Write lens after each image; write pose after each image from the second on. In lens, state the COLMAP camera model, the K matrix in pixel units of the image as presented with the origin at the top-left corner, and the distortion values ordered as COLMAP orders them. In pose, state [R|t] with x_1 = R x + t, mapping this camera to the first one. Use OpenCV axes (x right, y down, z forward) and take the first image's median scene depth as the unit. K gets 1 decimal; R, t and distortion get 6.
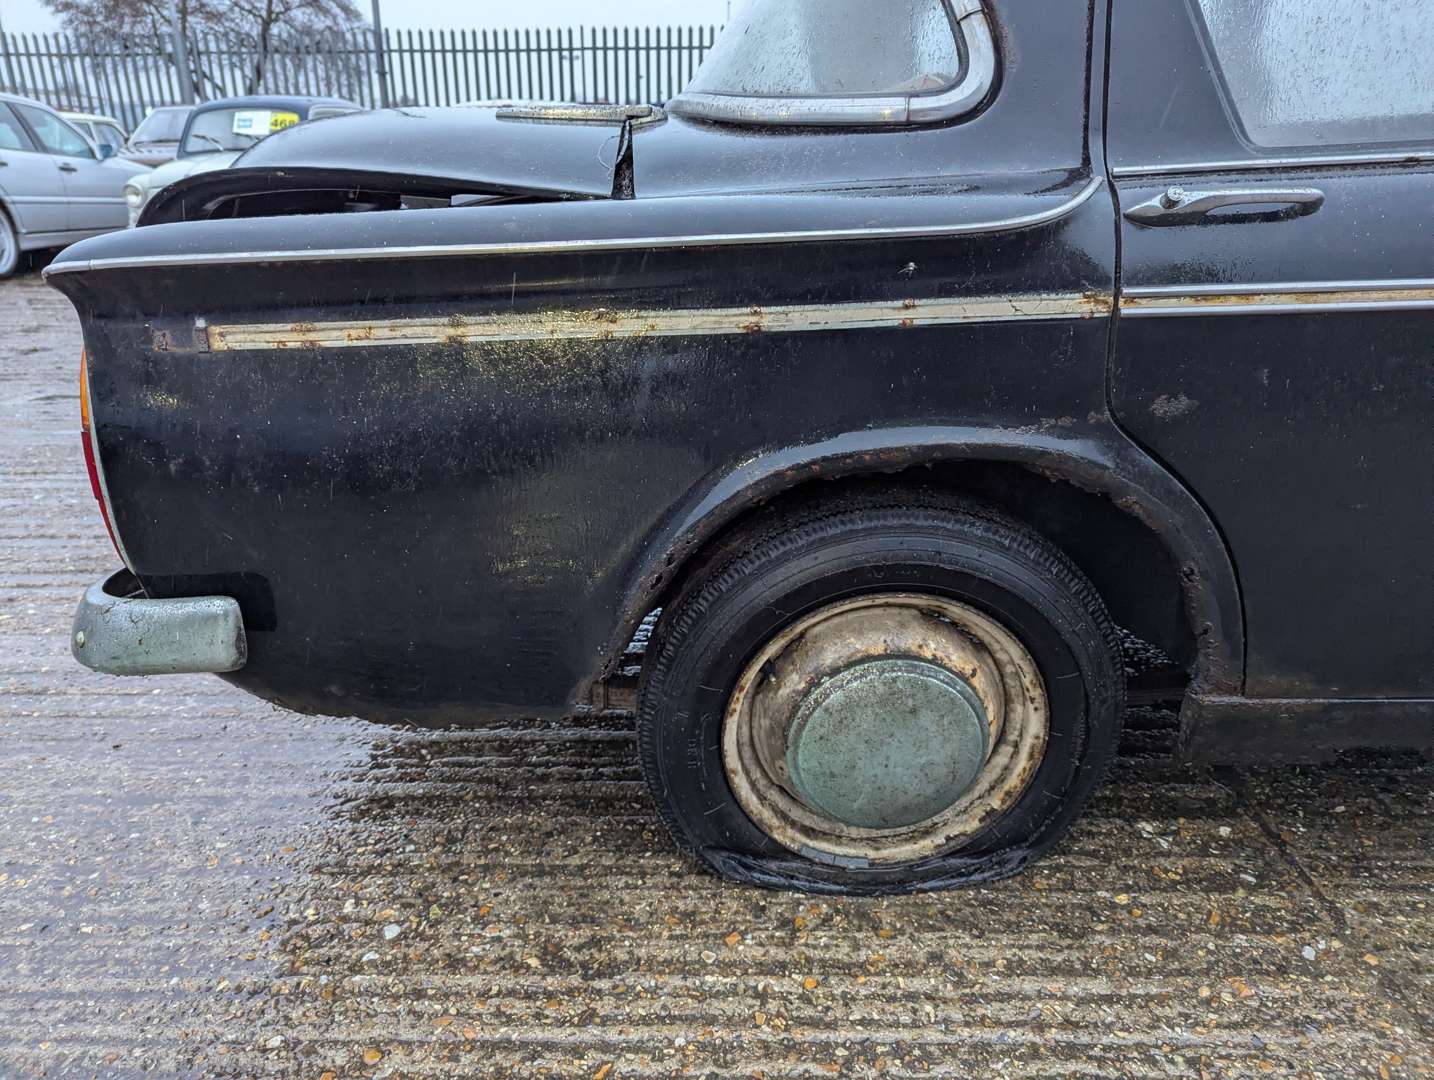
lens RADIAL K [[1022.1, 0, 696.8], [0, 1022.1, 540.1], [0, 0, 1]] dist [0.039575, -0.029264]
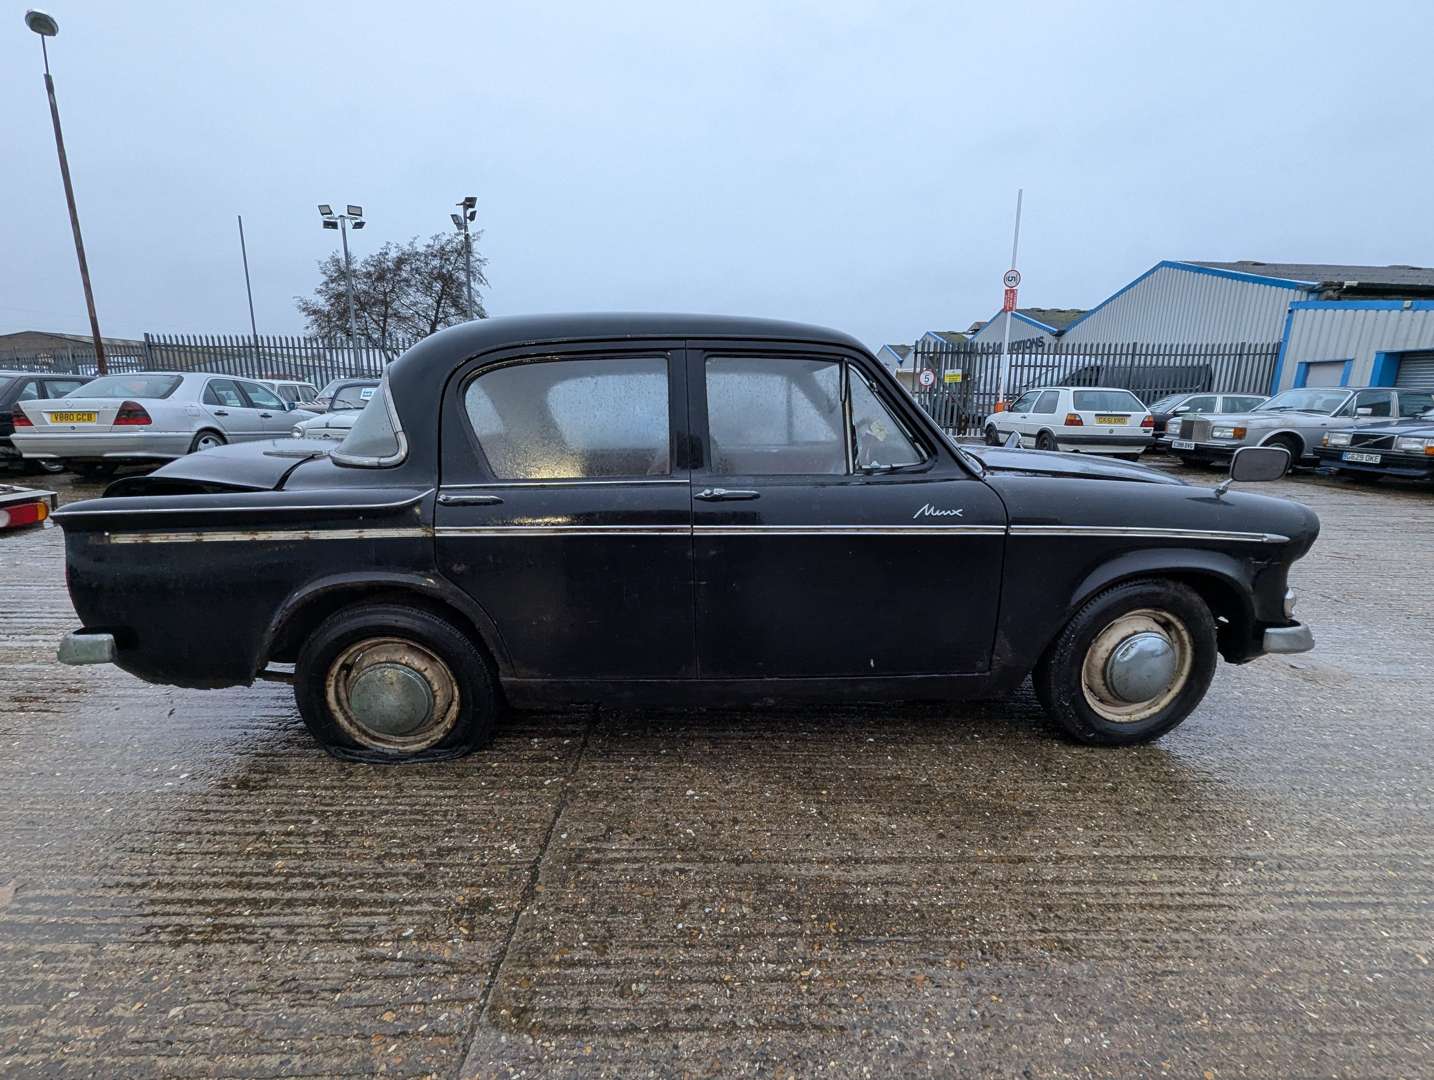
lens RADIAL K [[647.5, 0, 723.5], [0, 647.5, 541.3], [0, 0, 1]] dist [-0.002198, -0.000286]
pose [[0.999286, 0.015363, 0.034515, 1.034430], [-0.010306, 0.989786, -0.142191, 0.037676], [-0.036347, 0.141734, 0.989237, -0.722462]]
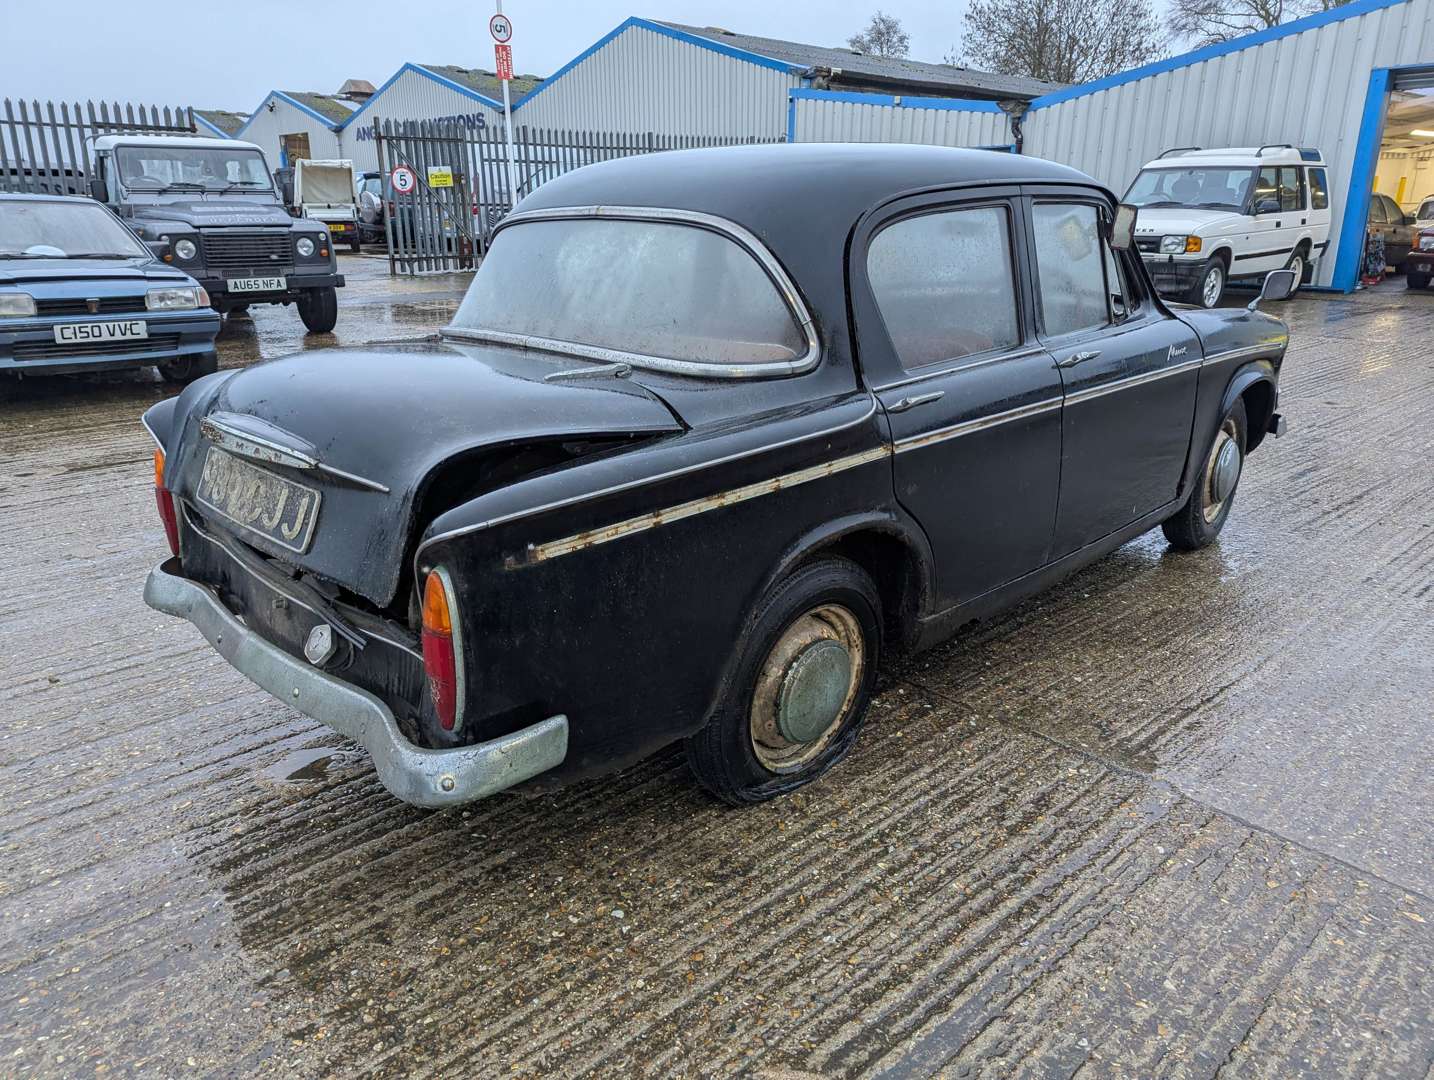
lens RADIAL K [[1008.5, 0, 724.0], [0, 1008.5, 528.4], [0, 0, 1]] dist [0.062572, -0.038716]
pose [[0.725404, -0.199645, 0.658734, -1.176010], [0.239107, 0.970504, 0.030827, -0.196738], [-0.645459, 0.135146, 0.751744, -0.327549]]
